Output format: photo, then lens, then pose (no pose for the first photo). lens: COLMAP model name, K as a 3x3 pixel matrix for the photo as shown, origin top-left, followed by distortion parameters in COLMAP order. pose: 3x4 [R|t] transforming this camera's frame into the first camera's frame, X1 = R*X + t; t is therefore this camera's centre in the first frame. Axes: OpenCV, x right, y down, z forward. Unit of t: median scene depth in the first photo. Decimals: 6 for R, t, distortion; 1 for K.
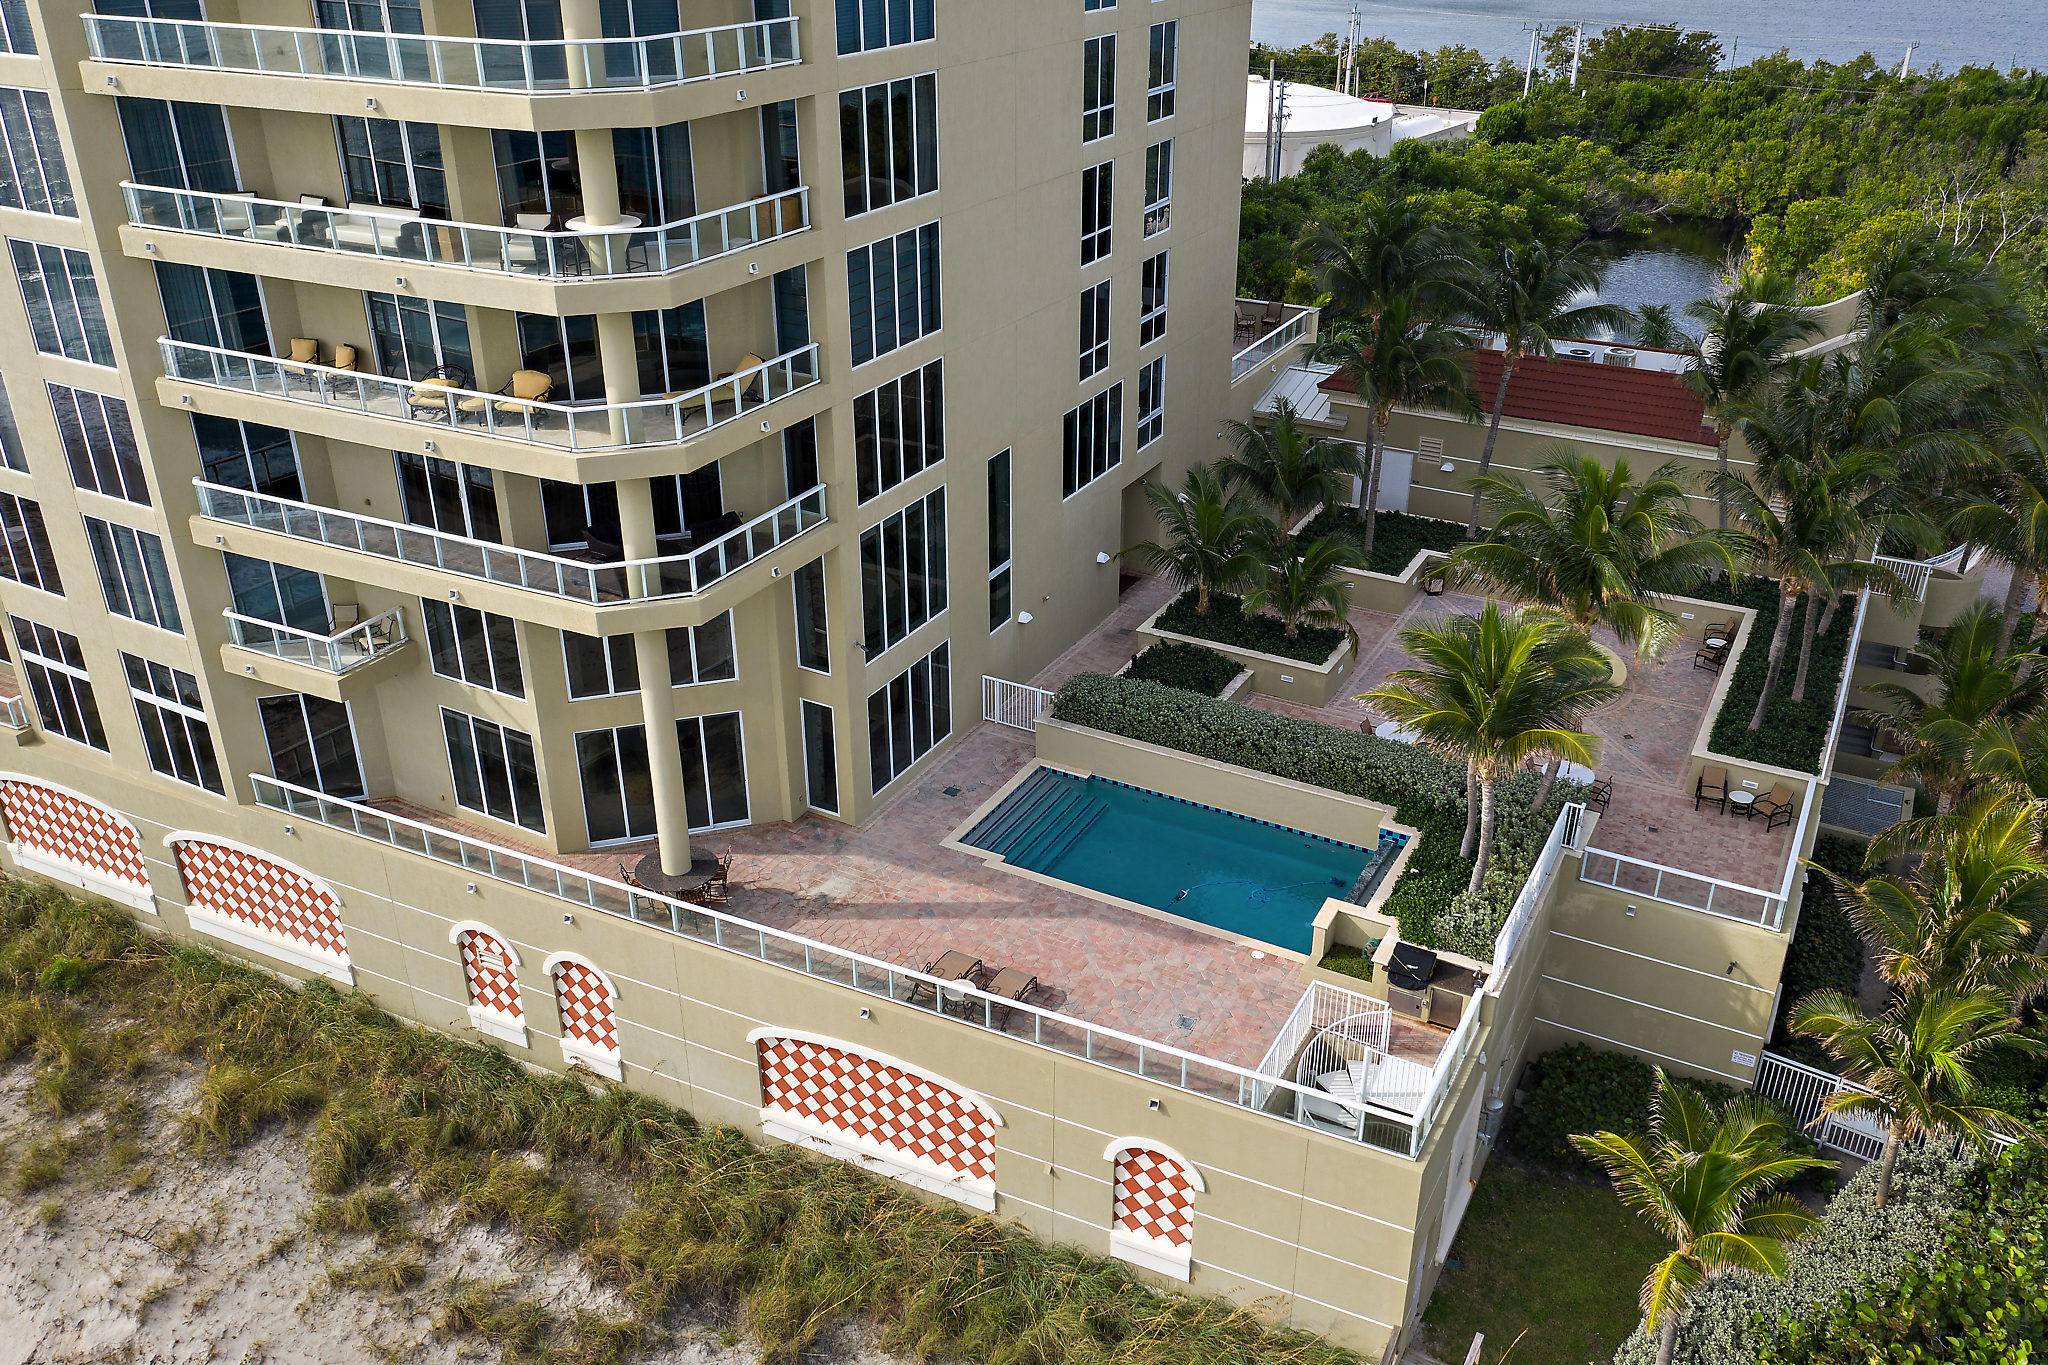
lens RADIAL K [[1679.9, 0, 1022.7], [0, 1679.9, 606.9], [0, 0, 1]] dist [-0.006133, -0.008387]
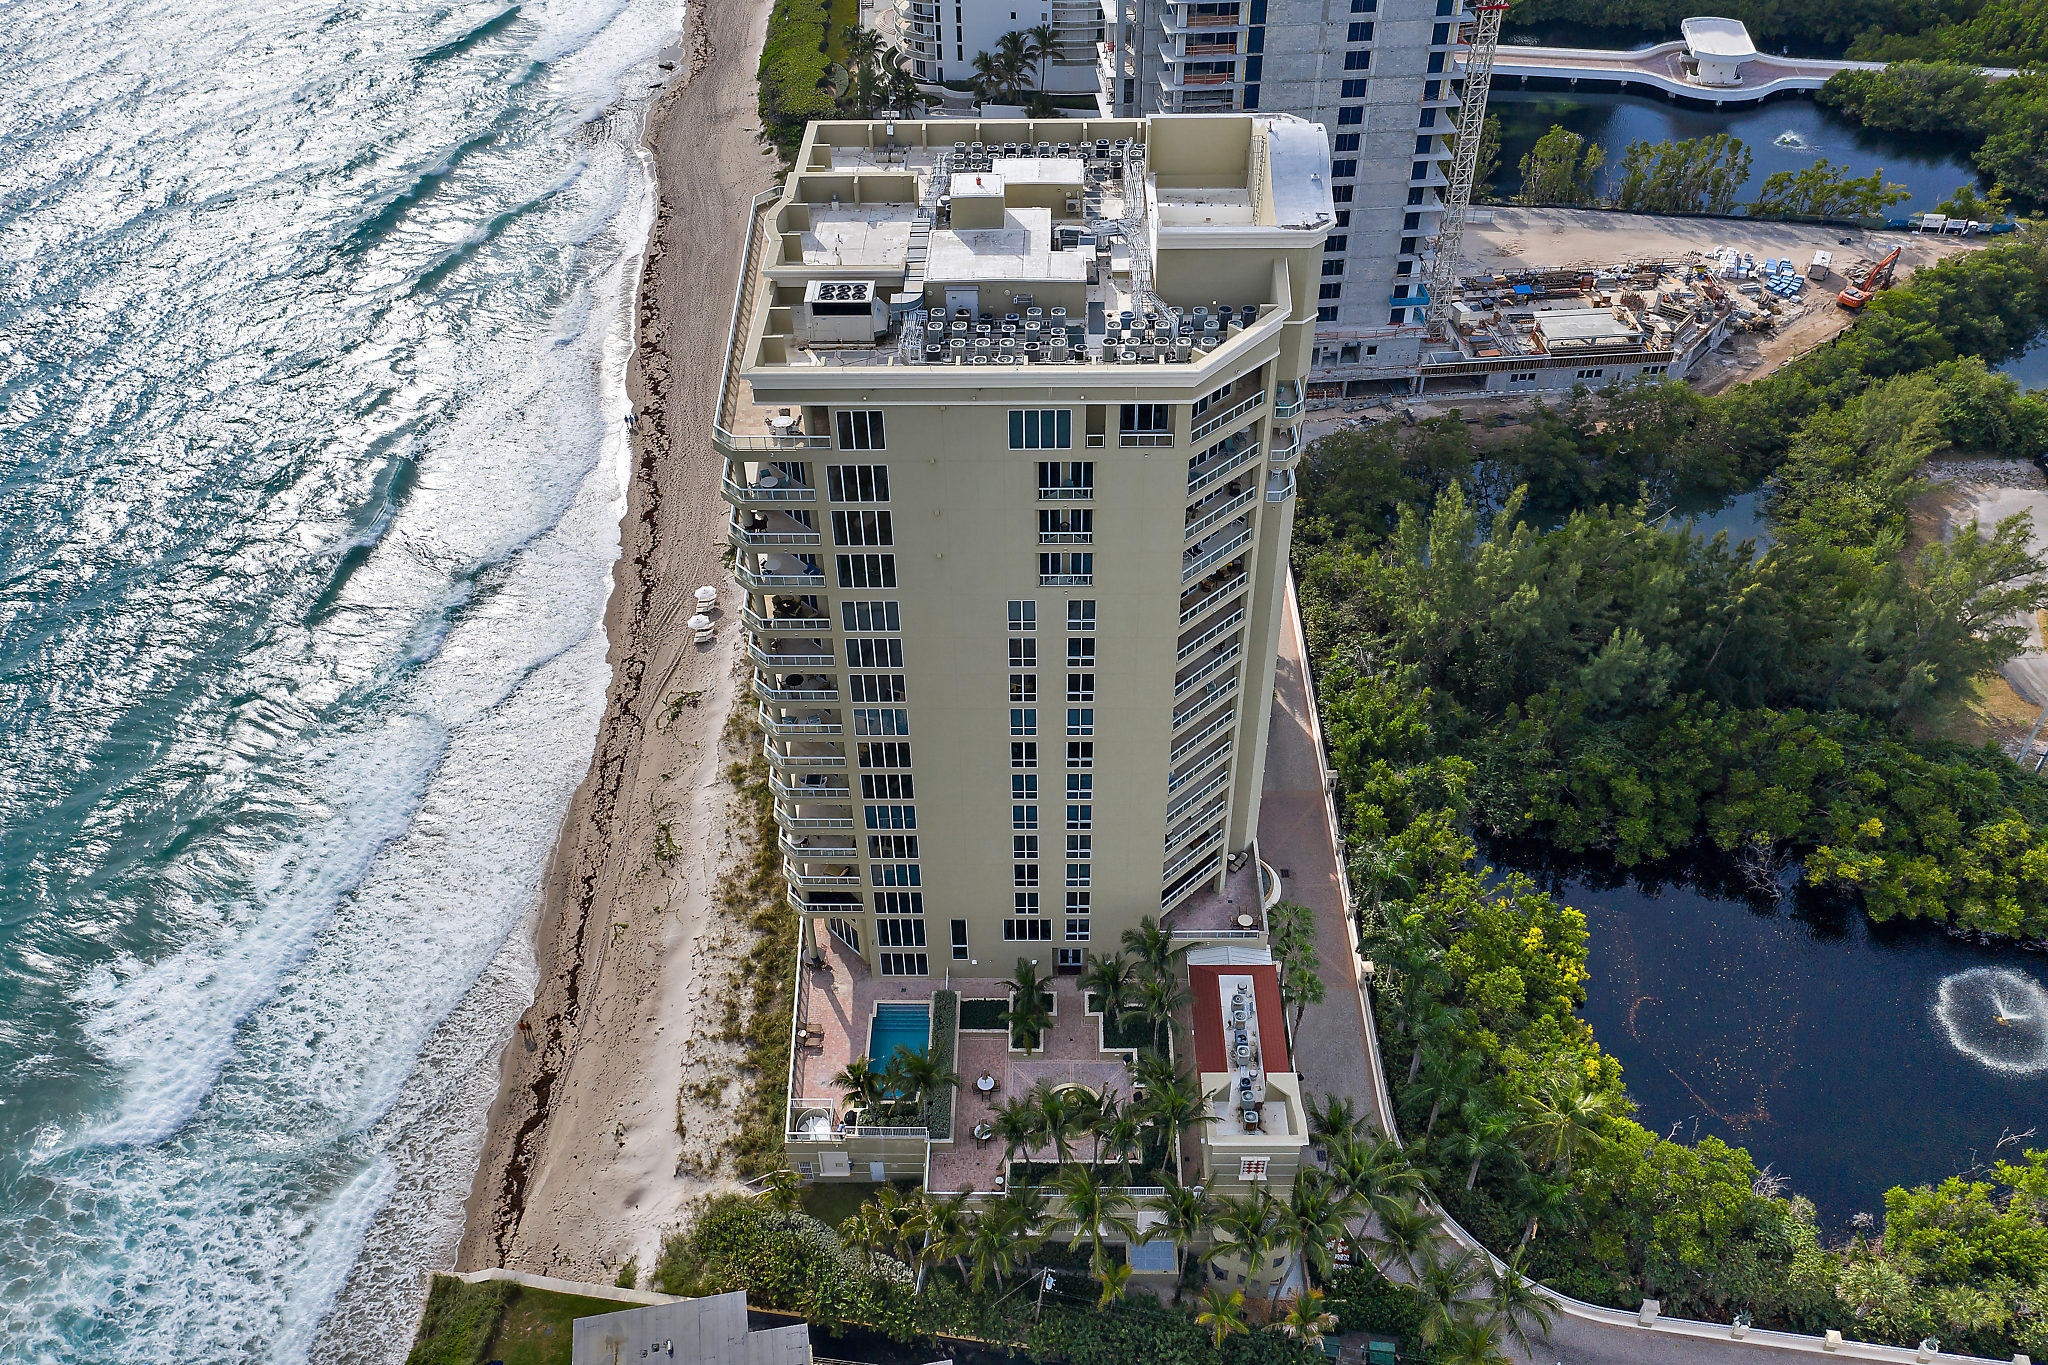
lens RADIAL K [[1679.9, 0, 1022.7], [0, 1679.9, 606.9], [0, 0, 1]] dist [-0.006133, -0.008387]
pose [[0.474834, 0.554933, -0.683068, 2.078048], [-0.358144, 0.830816, 0.426002, -2.185196], [0.803906, 0.042357, 0.593246, -0.844326]]
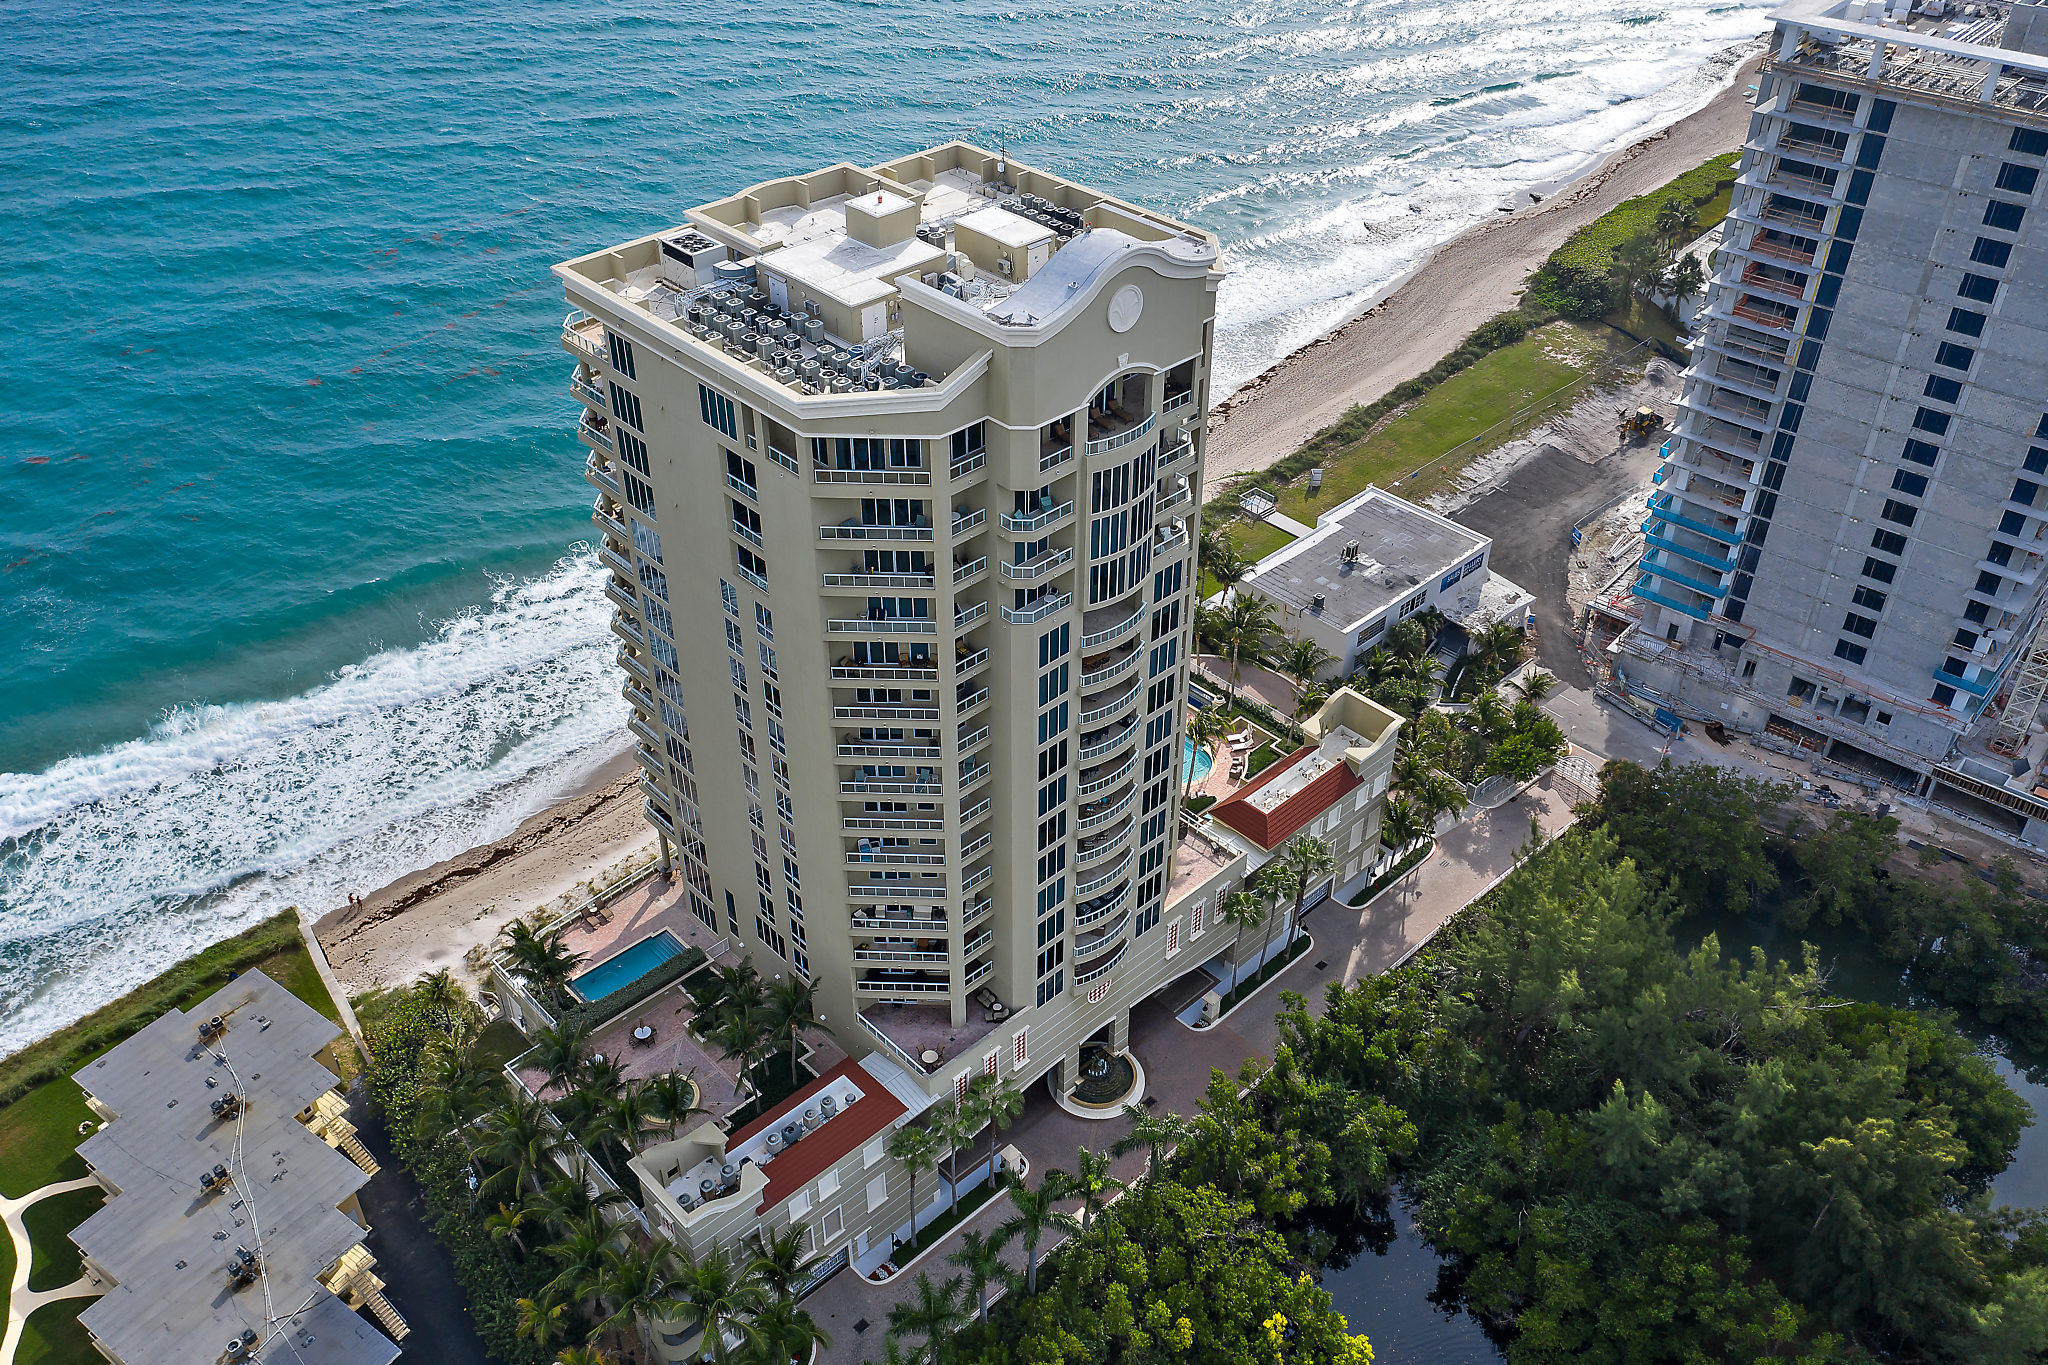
lens RADIAL K [[1736.2, 0, 1048.5], [0, 1736.2, 614.9], [0, 0, 1]] dist [-0.004339, -0.011581]
pose [[-0.294740, 0.540651, -0.787924, 2.384029], [-0.398090, 0.680123, 0.615595, -3.056724], [0.868708, 0.495105, 0.014768, 1.401909]]
